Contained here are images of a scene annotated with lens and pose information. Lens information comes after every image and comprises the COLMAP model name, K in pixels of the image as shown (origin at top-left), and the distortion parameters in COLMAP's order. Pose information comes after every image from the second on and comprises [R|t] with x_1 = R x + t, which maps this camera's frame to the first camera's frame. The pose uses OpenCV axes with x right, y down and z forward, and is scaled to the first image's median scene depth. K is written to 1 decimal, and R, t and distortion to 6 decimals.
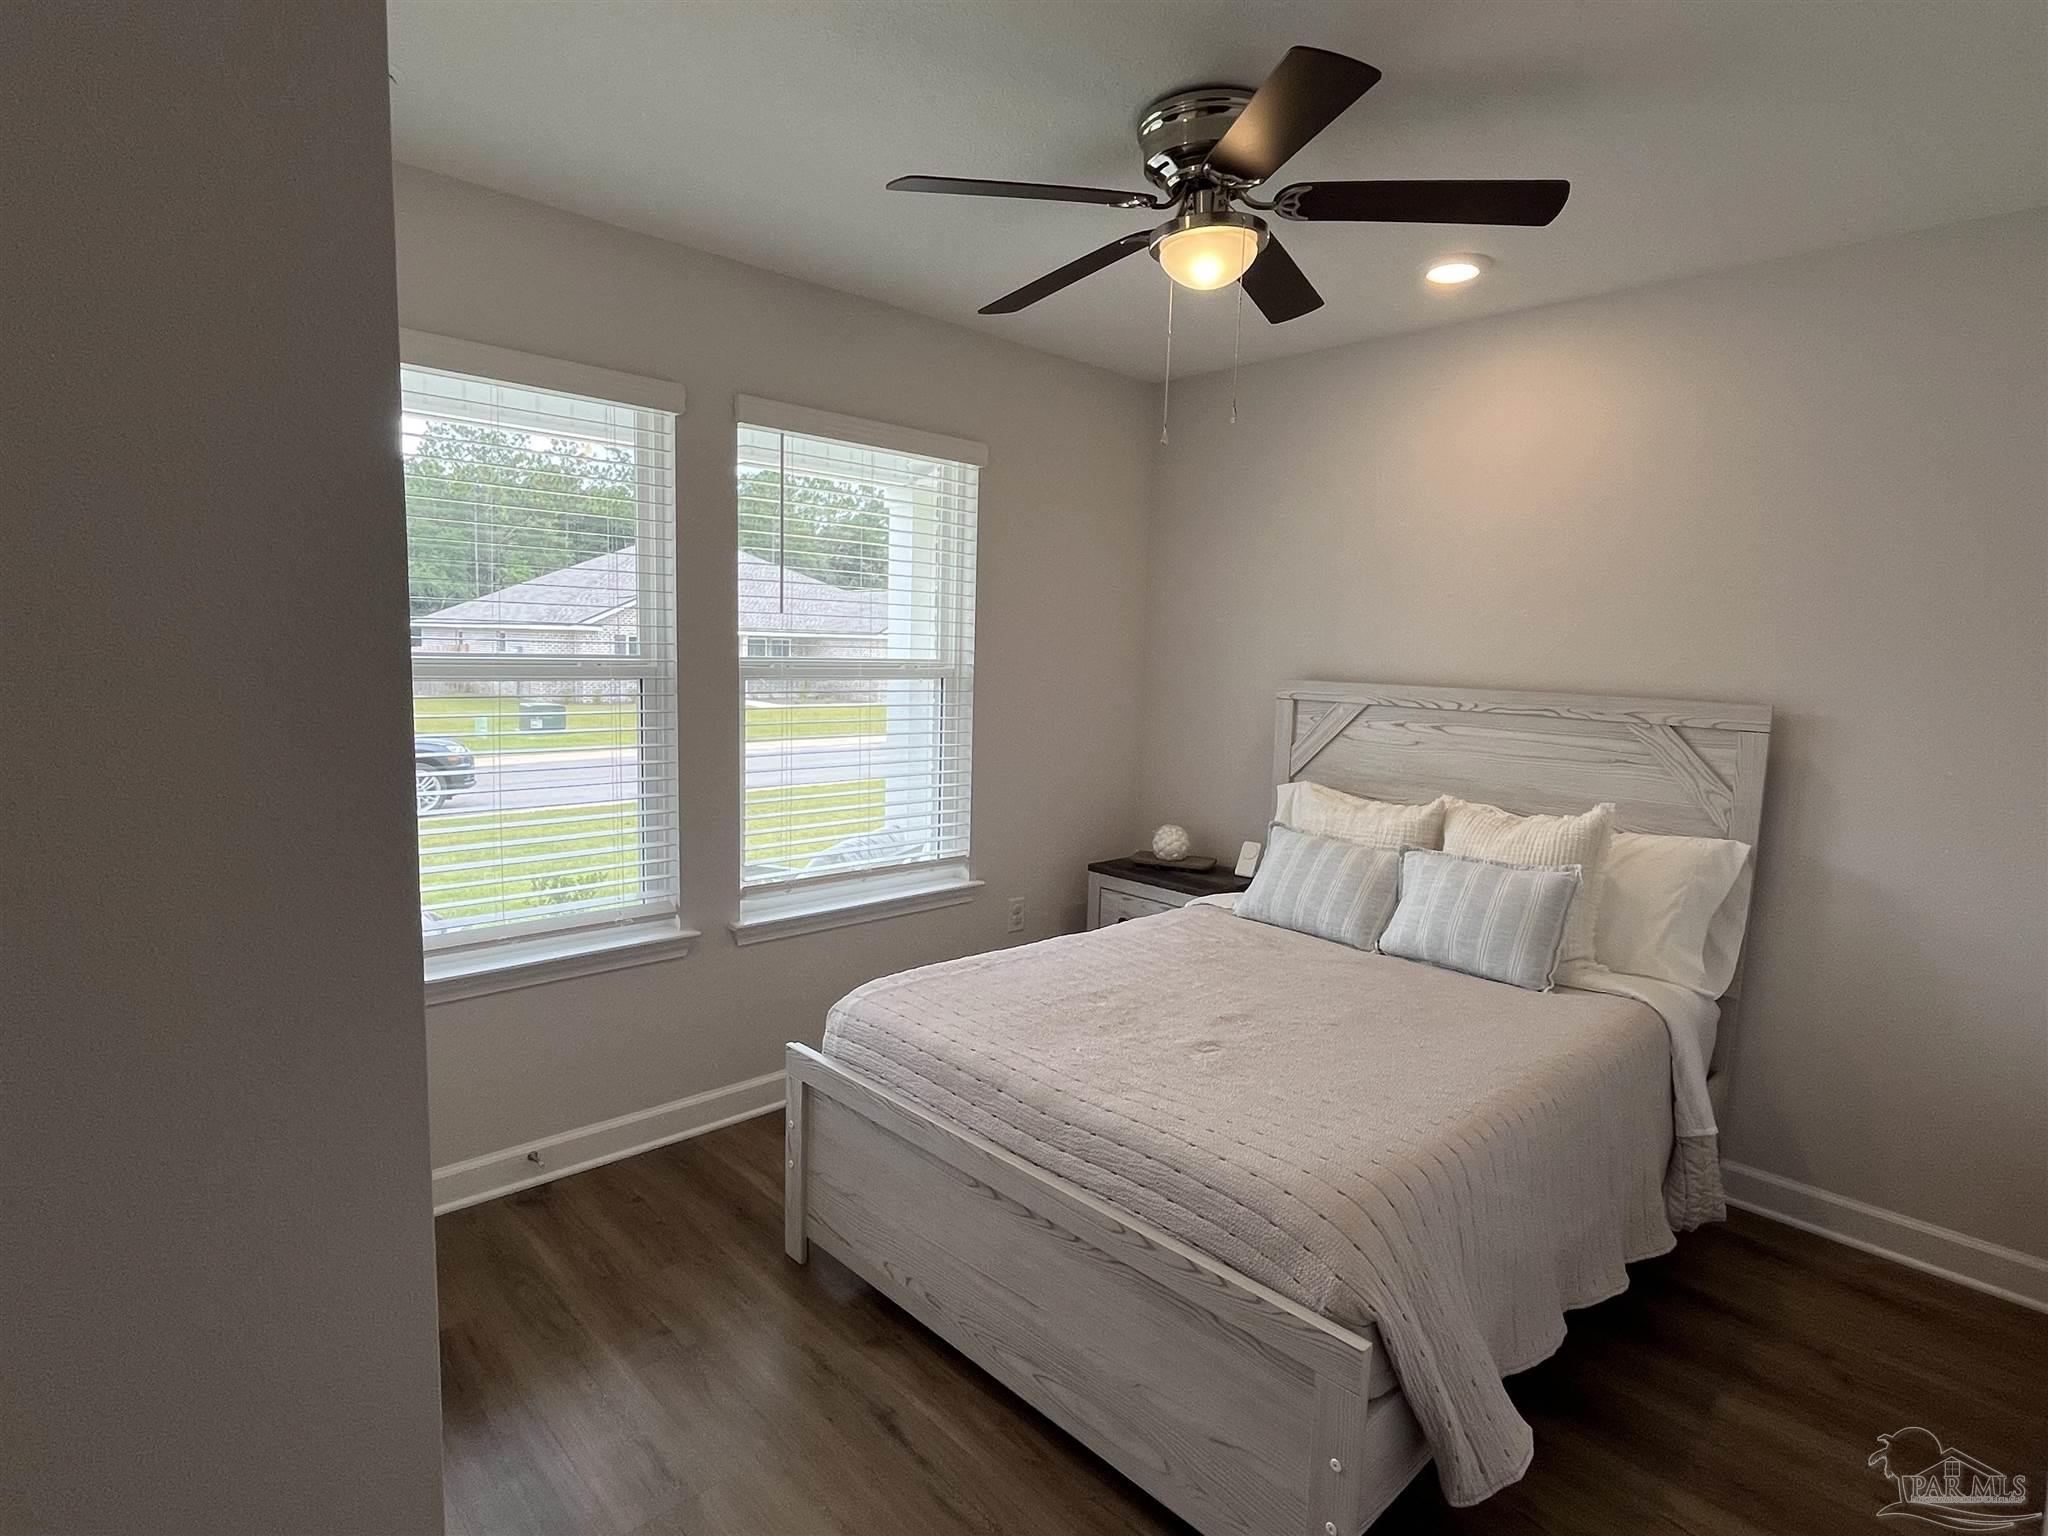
lens RADIAL K [[1064.6, 0, 1021.2], [0, 1064.6, 755.8], [0, 0, 1]] dist [-0.000529, 0.000459]
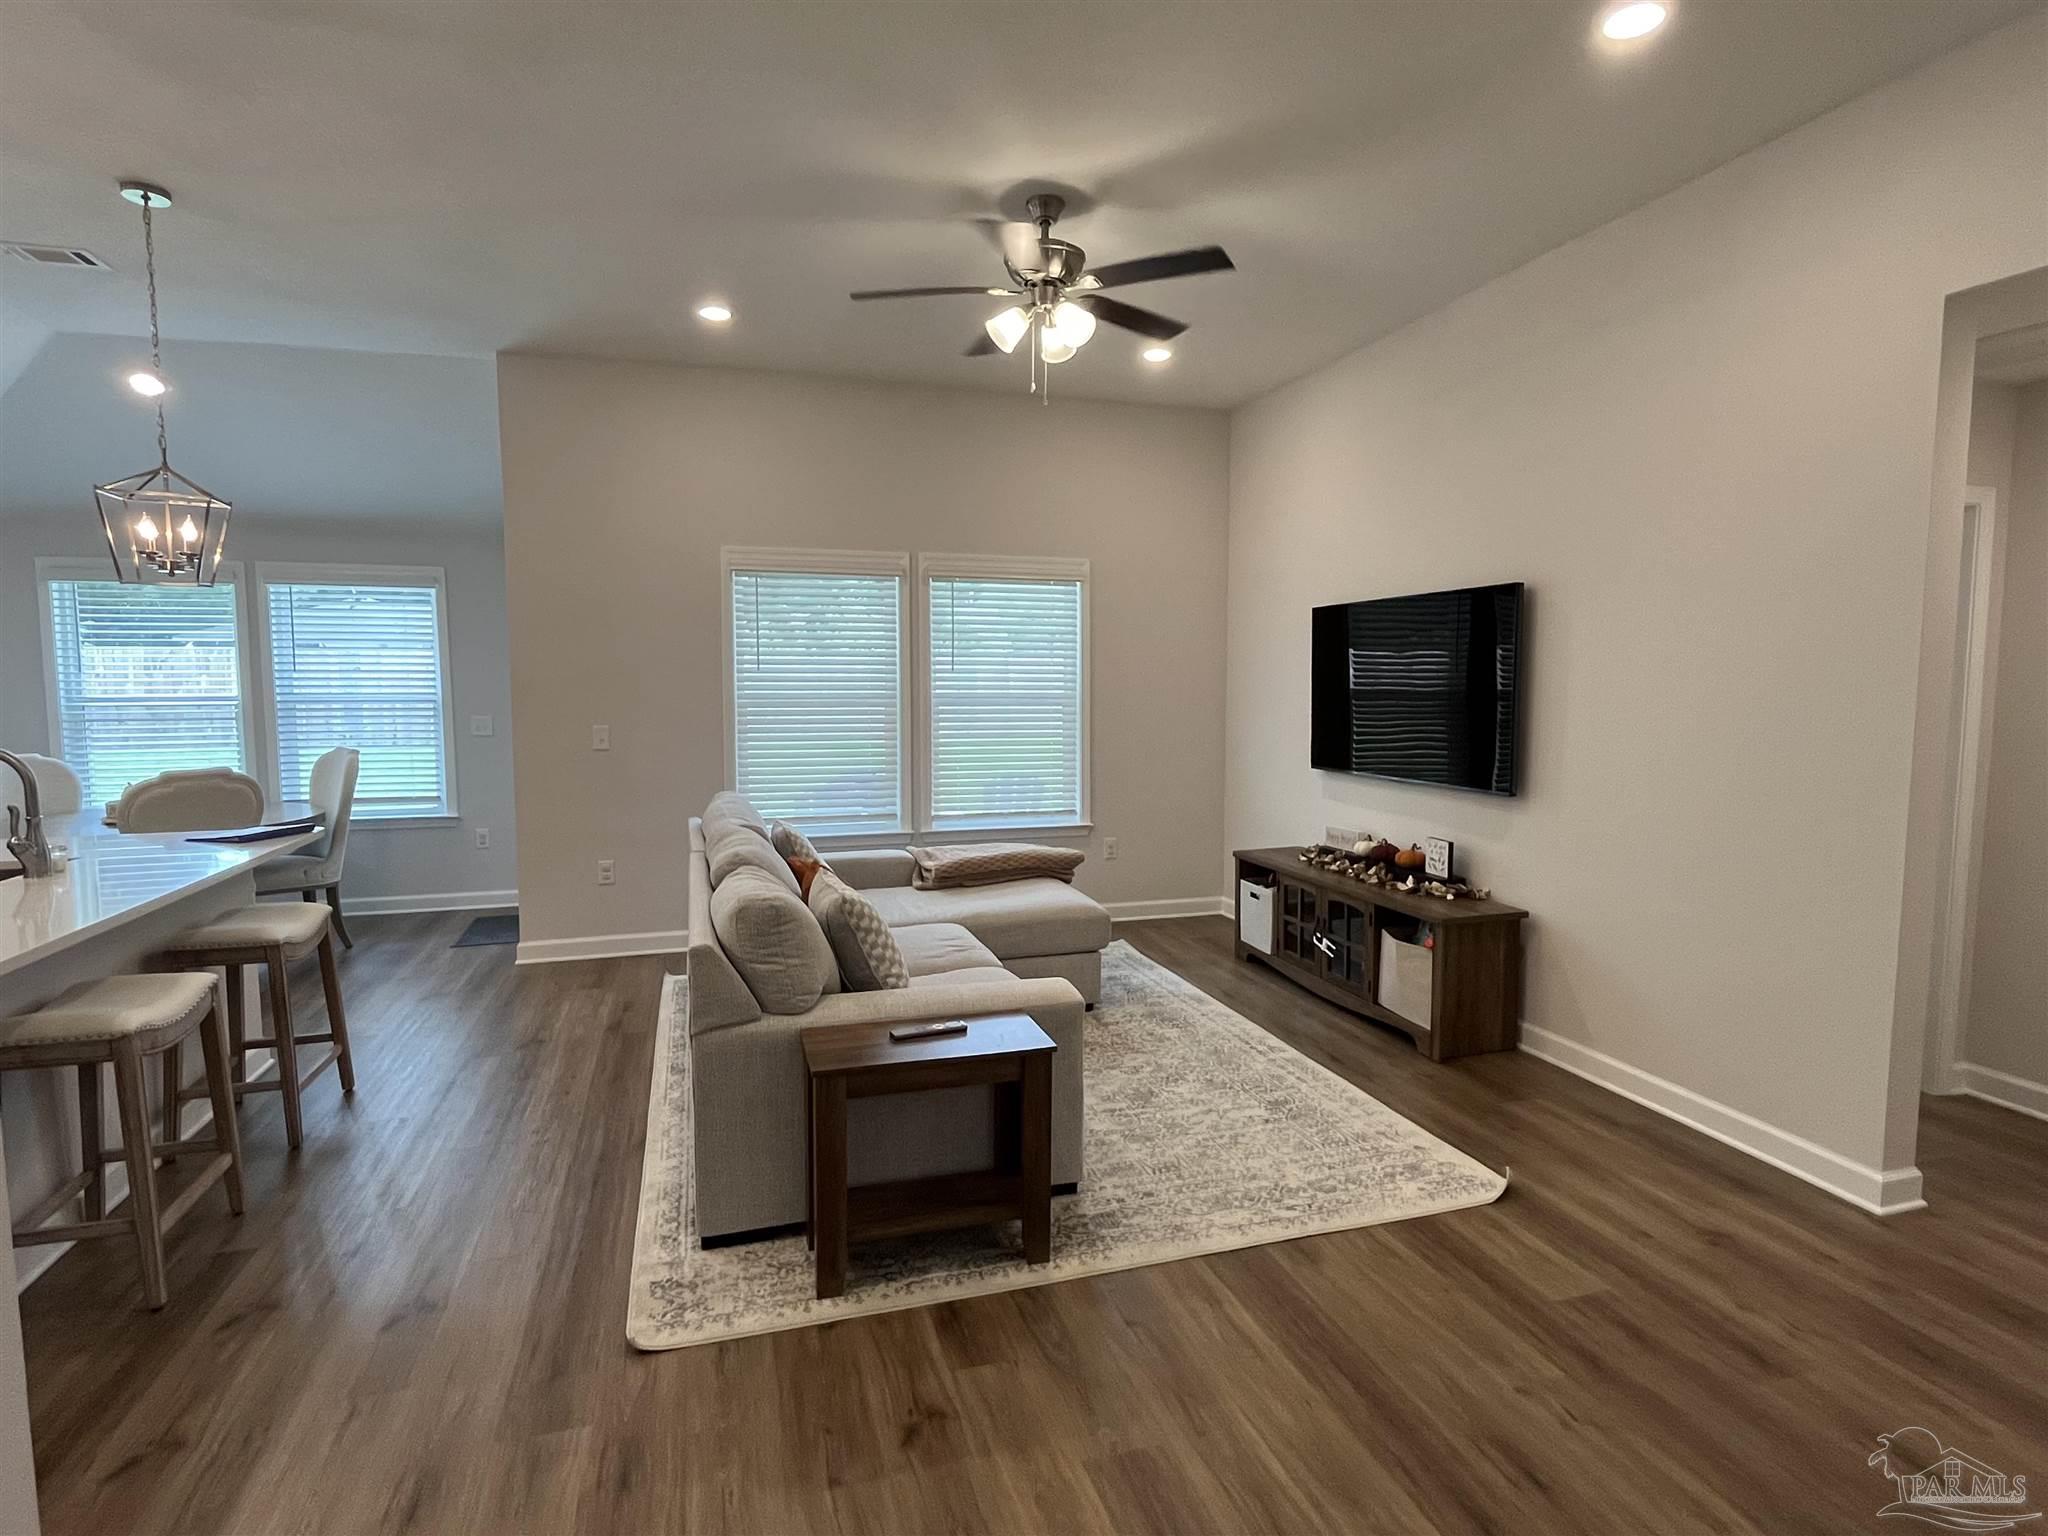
lens RADIAL K [[1064.6, 0, 1021.2], [0, 1064.6, 755.8], [0, 0, 1]] dist [-0.000529, 0.000459]
pose [[0.894730, 0.006514, -0.446559, 0.771626], [-0.025232, 0.999034, -0.035982, 0.086878], [0.445894, 0.043461, 0.894030, -0.712666]]
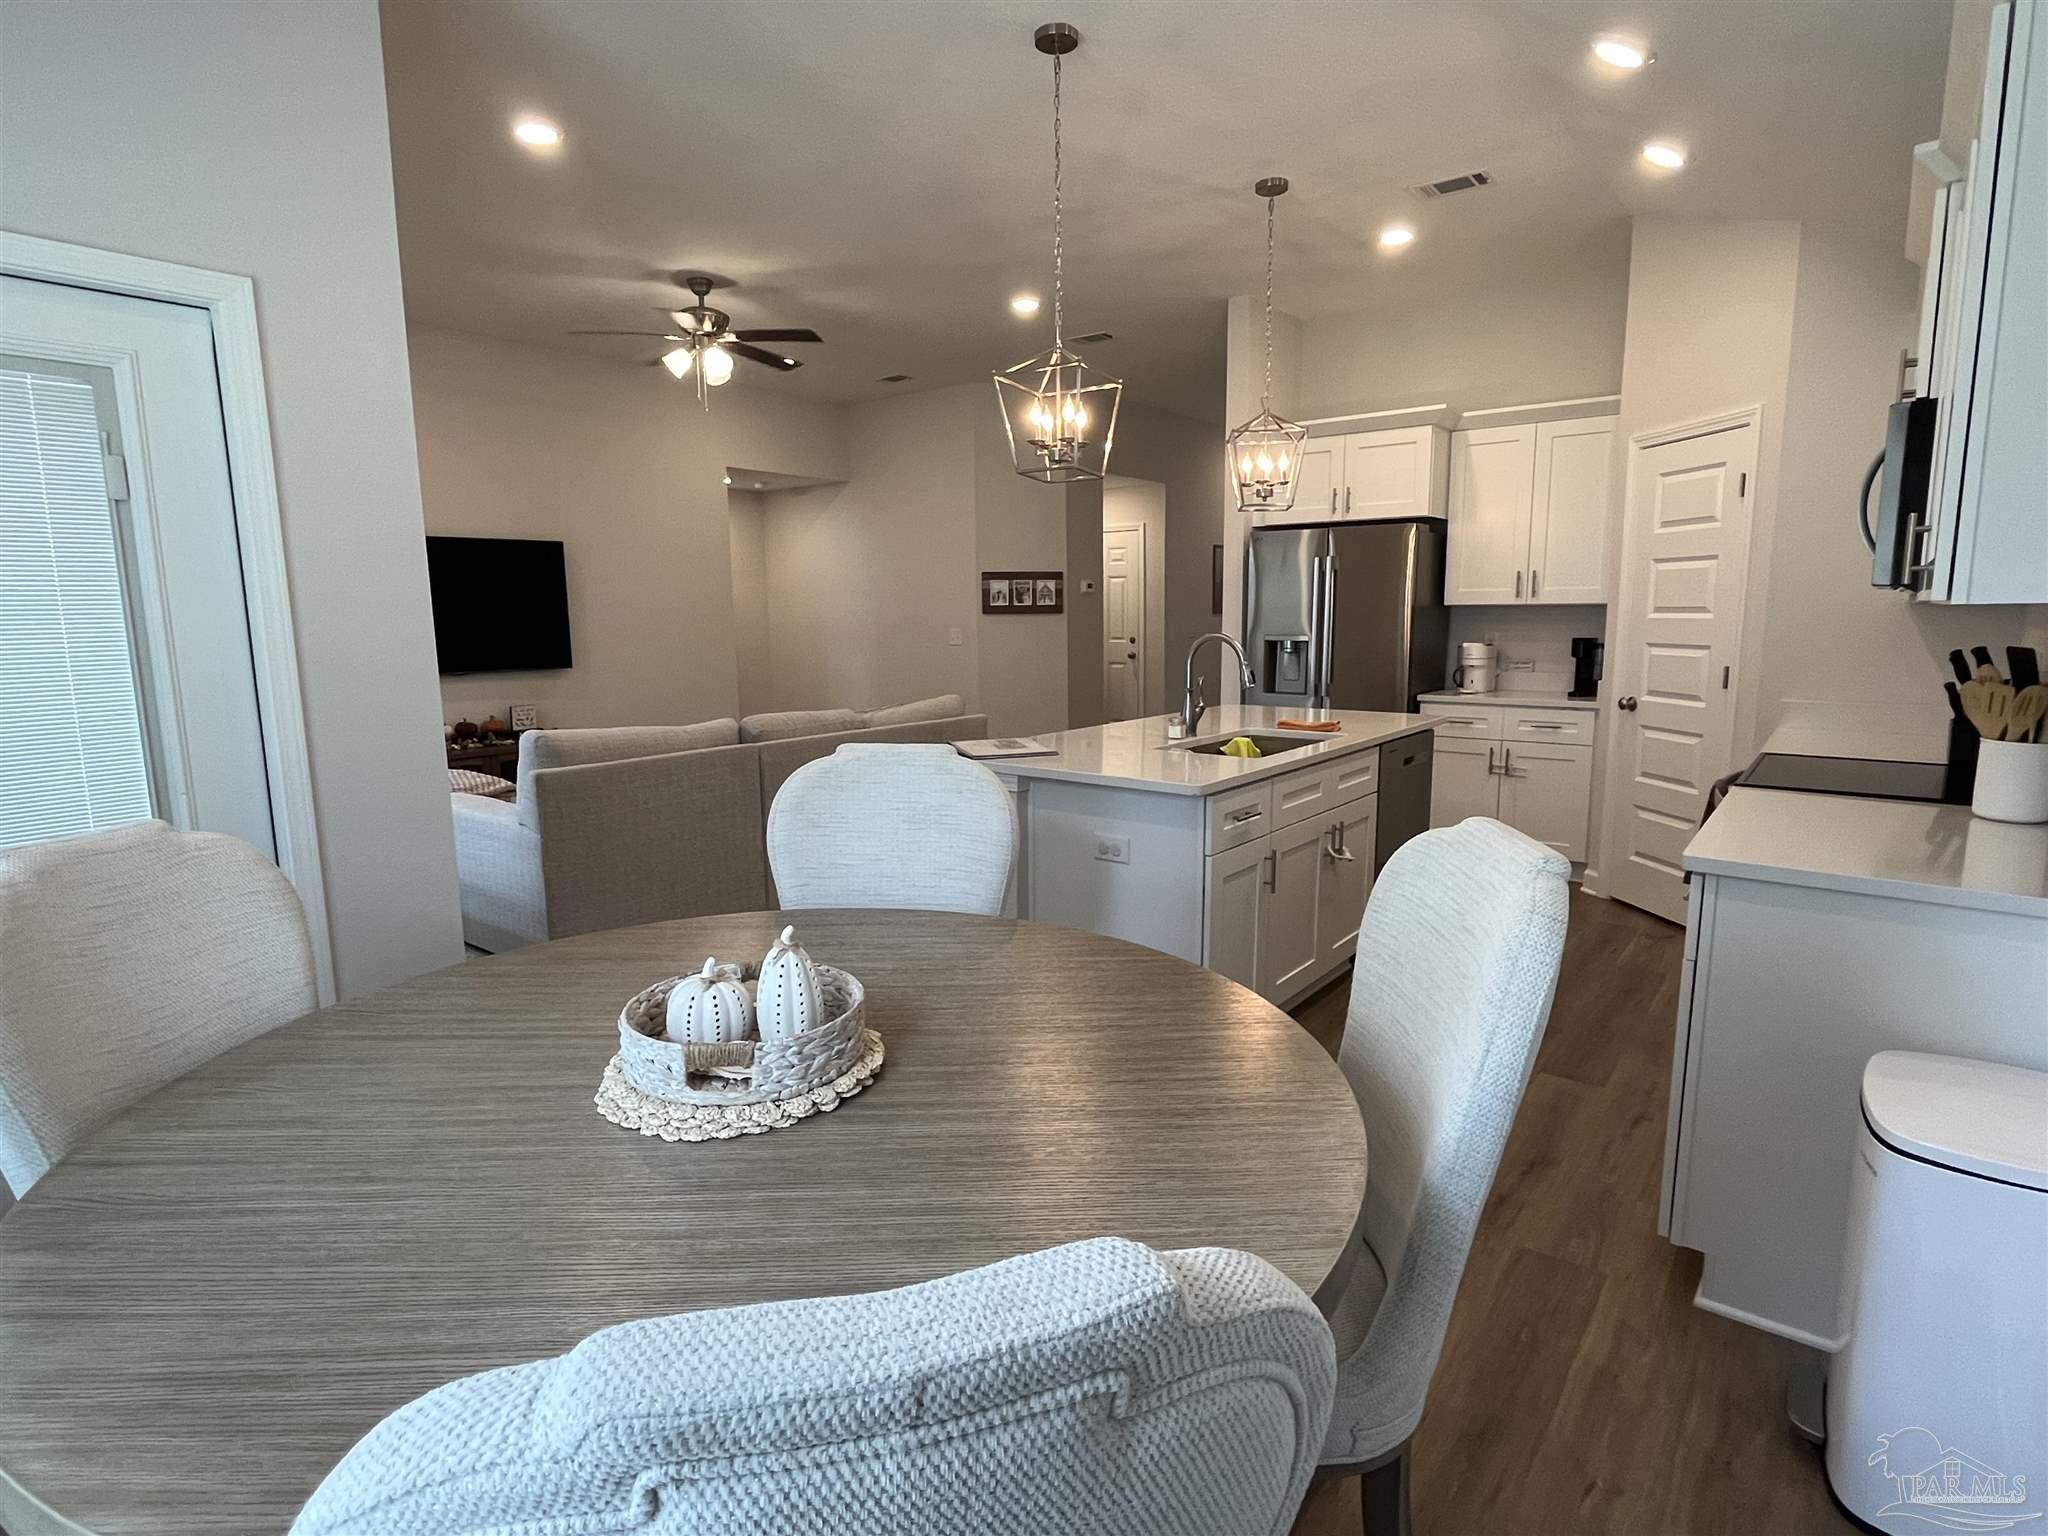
lens RADIAL K [[1064.6, 0, 955.0], [0, 1064.6, 769.9], [0, 0, 1]] dist [0.004430, 0.000827]
pose [[-0.104413, -0.175391, 0.978946, -1.788978], [0.114429, 0.975671, 0.187009, -0.049687], [-0.987929, 0.131546, -0.081802, 0.180266]]
